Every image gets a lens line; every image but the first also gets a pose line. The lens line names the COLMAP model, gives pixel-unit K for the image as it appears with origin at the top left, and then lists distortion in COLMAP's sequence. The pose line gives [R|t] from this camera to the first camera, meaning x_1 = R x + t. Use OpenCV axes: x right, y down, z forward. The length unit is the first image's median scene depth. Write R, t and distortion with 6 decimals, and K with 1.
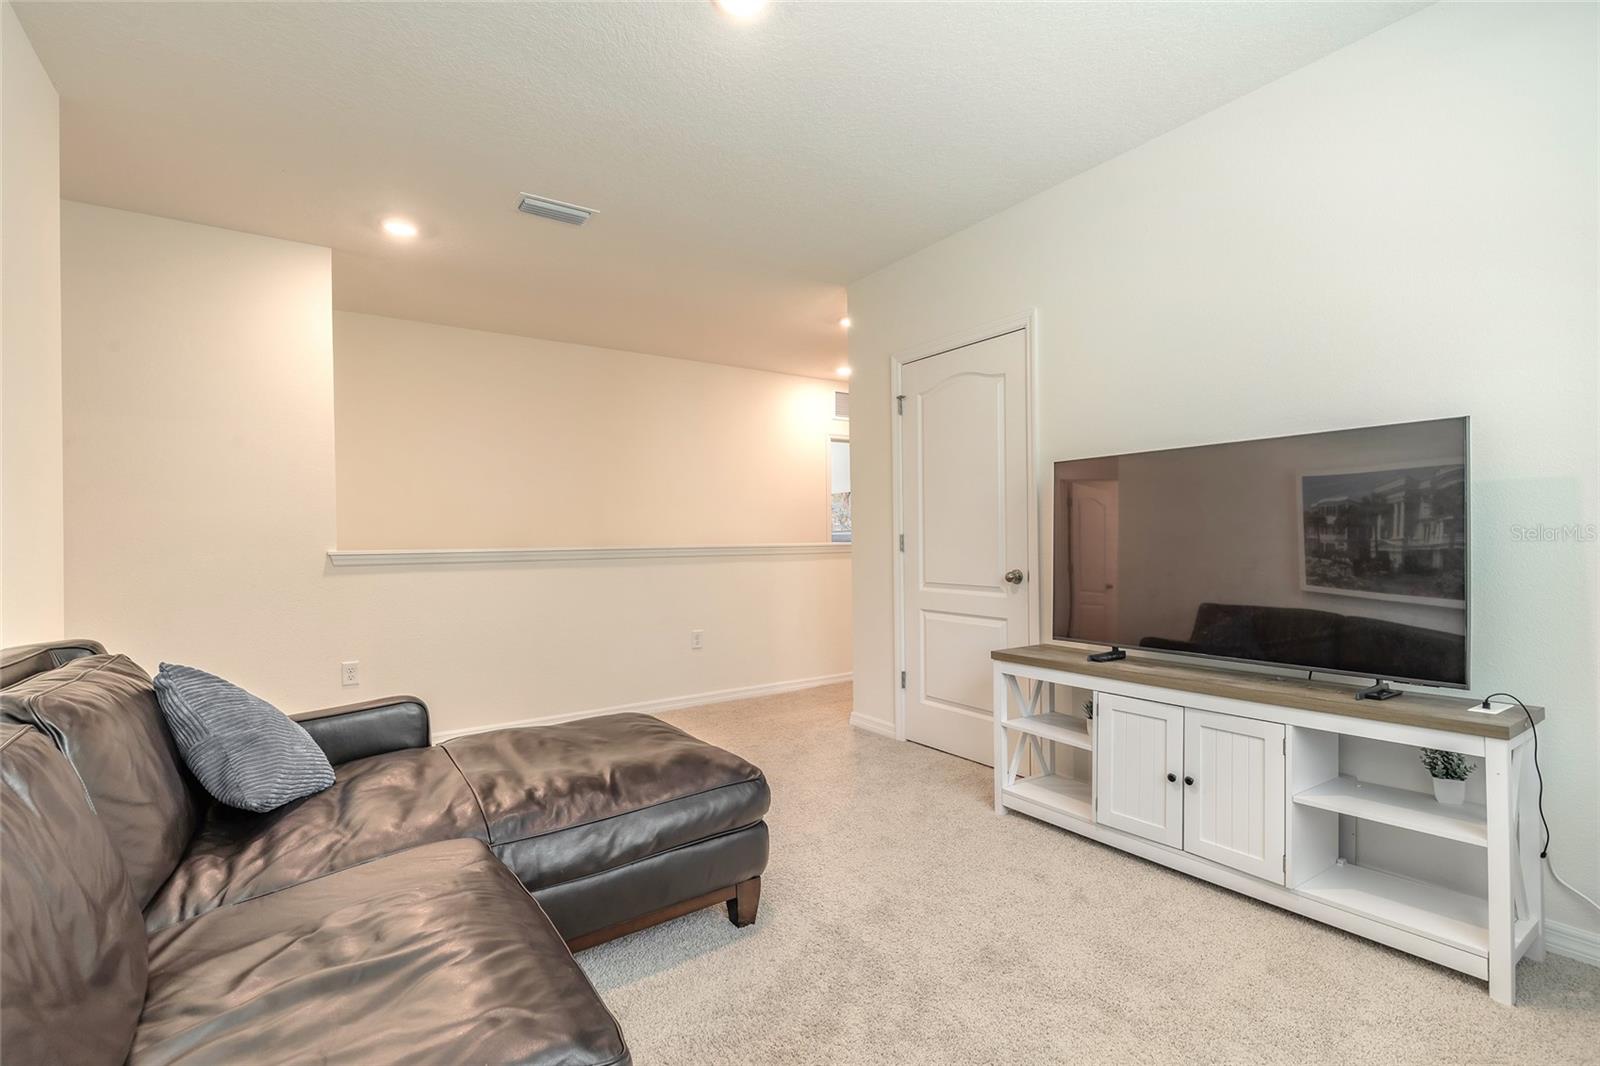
lens RADIAL K [[722.9, 0, 798.7], [0, 722.9, 542.2], [0, 0, 1]] dist [0.009116, -0.001551]
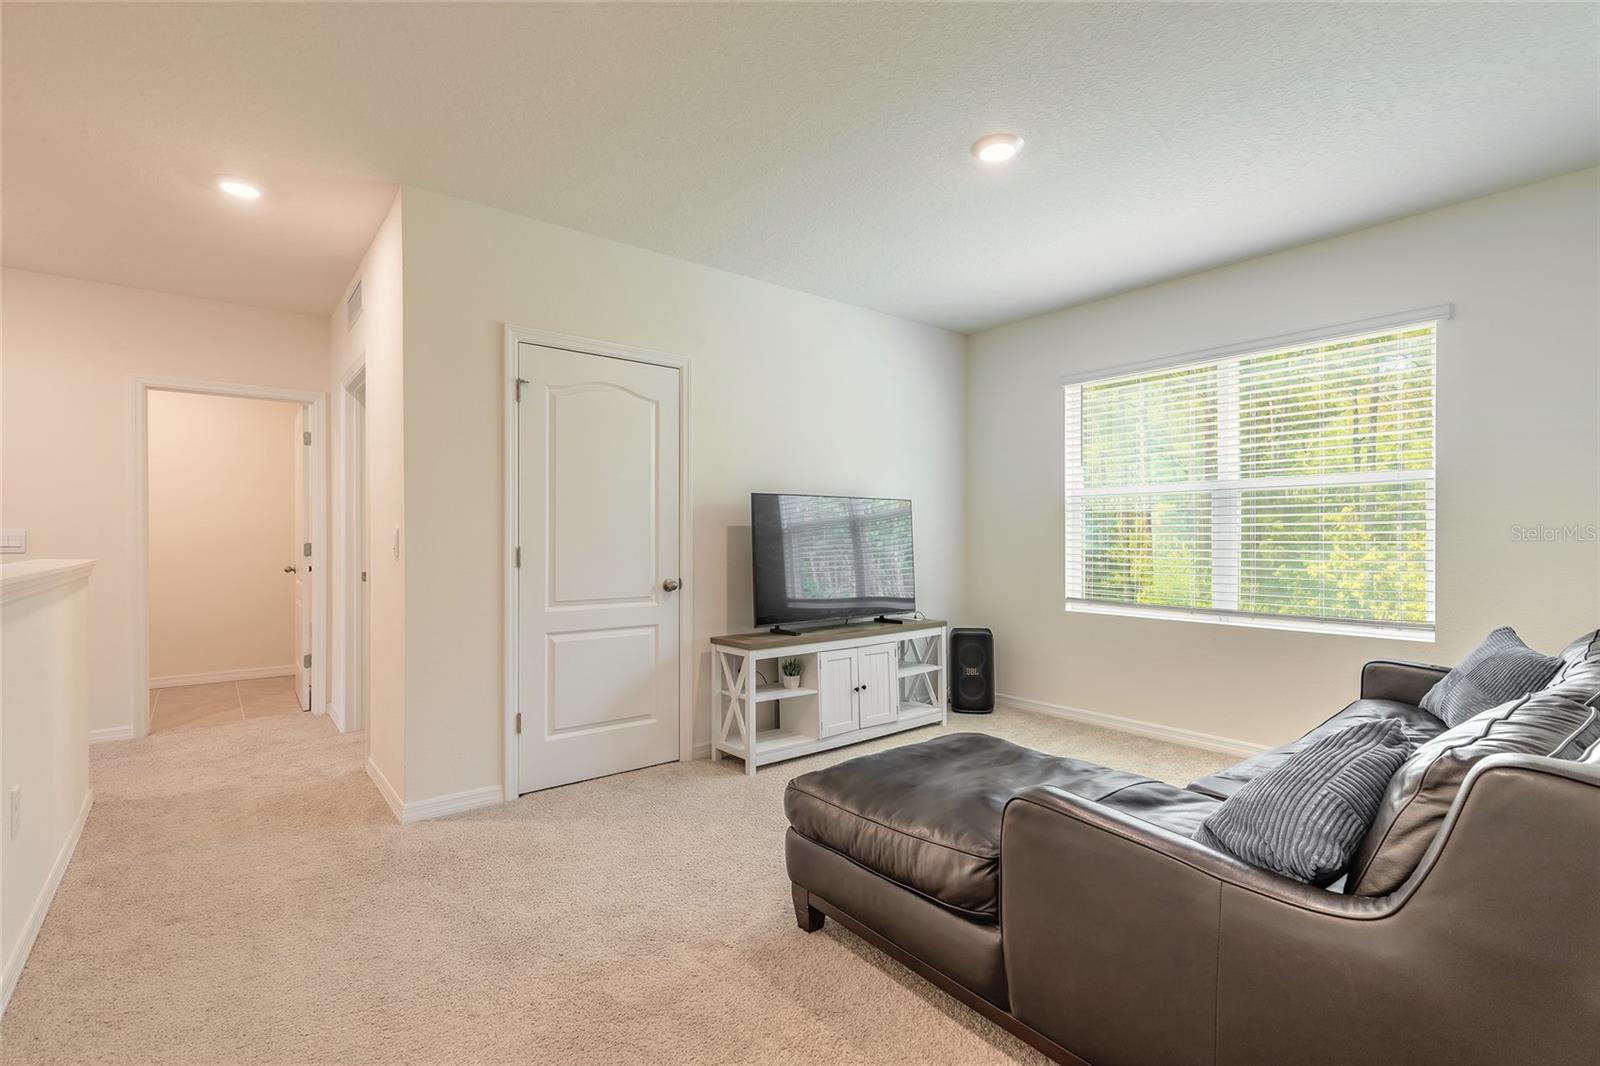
lens RADIAL K [[722.9, 0, 804.1], [0, 722.9, 536.2], [0, 0, 1]] dist [0.009116, -0.001551]
pose [[-0.078088, 0.017495, 0.996793, -0.732037], [0.005164, 0.999840, -0.017144, -0.007366], [-0.996933, 0.003808, -0.078166, 0.765903]]
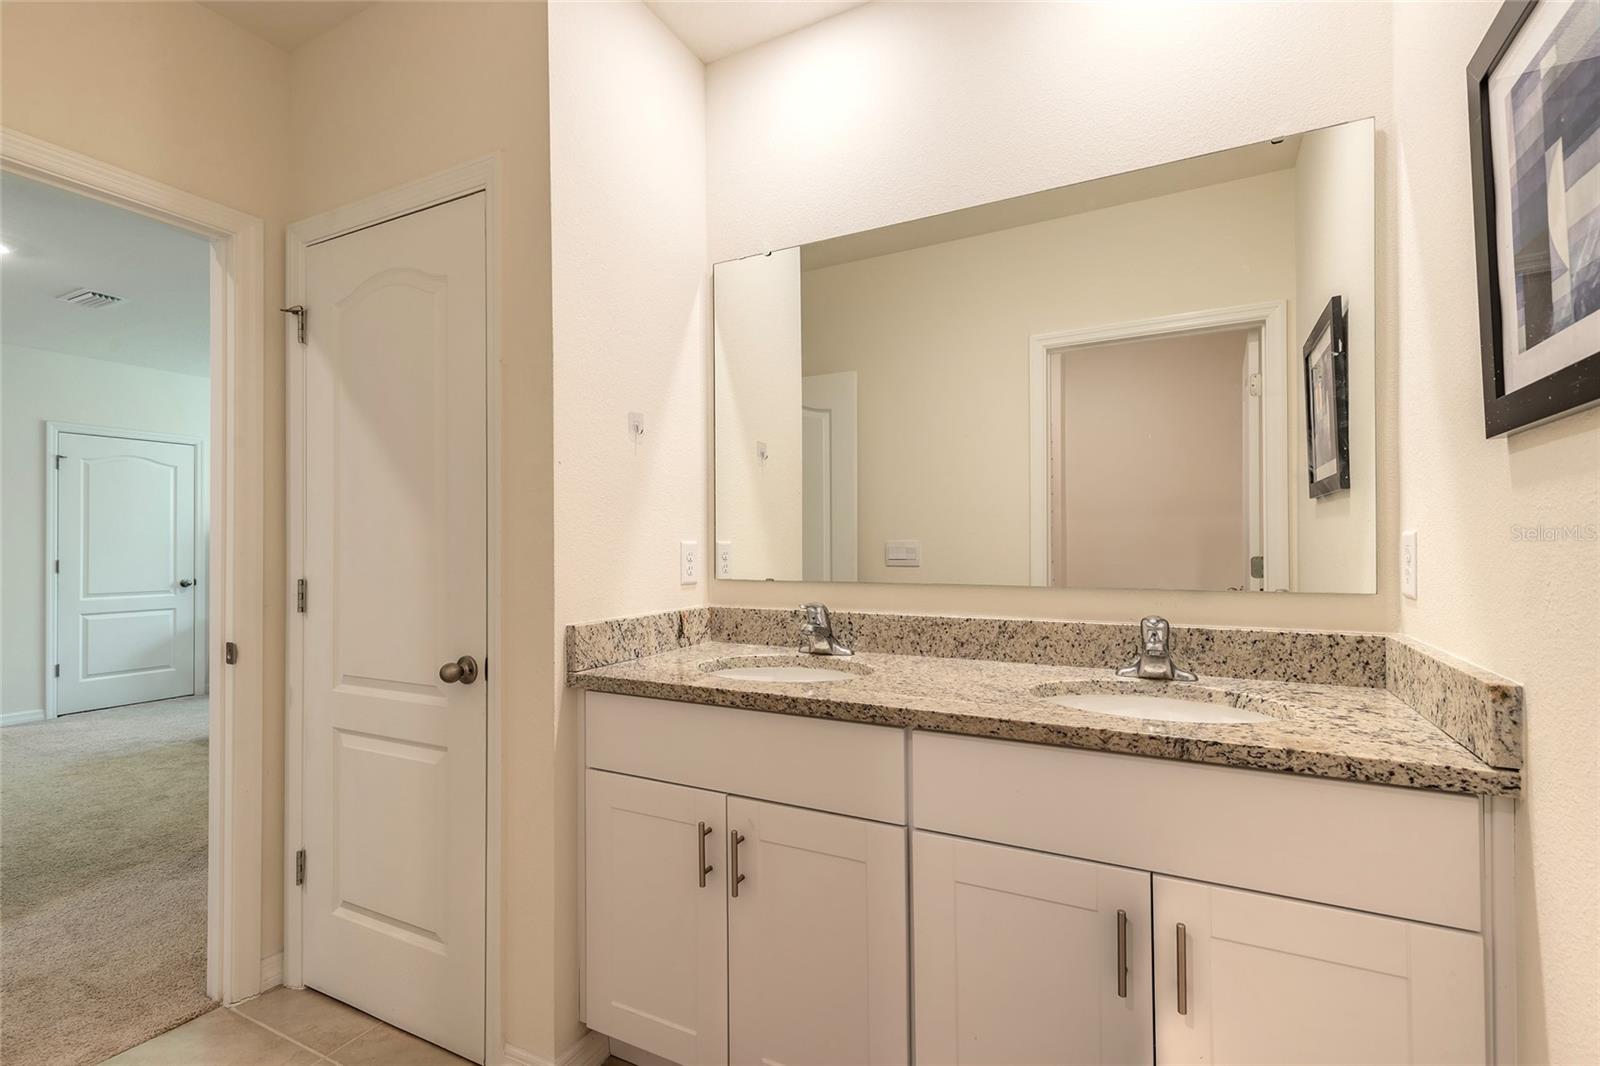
lens RADIAL K [[722.9, 0, 795.5], [0, 722.9, 538.3], [0, 0, 1]] dist [0.009116, -0.001551]
pose [[-0.483613, 0.023856, 0.874957, -1.727563], [0.014907, 0.999708, -0.019018, -0.005165], [-0.875155, 0.003846, -0.483827, 0.482693]]
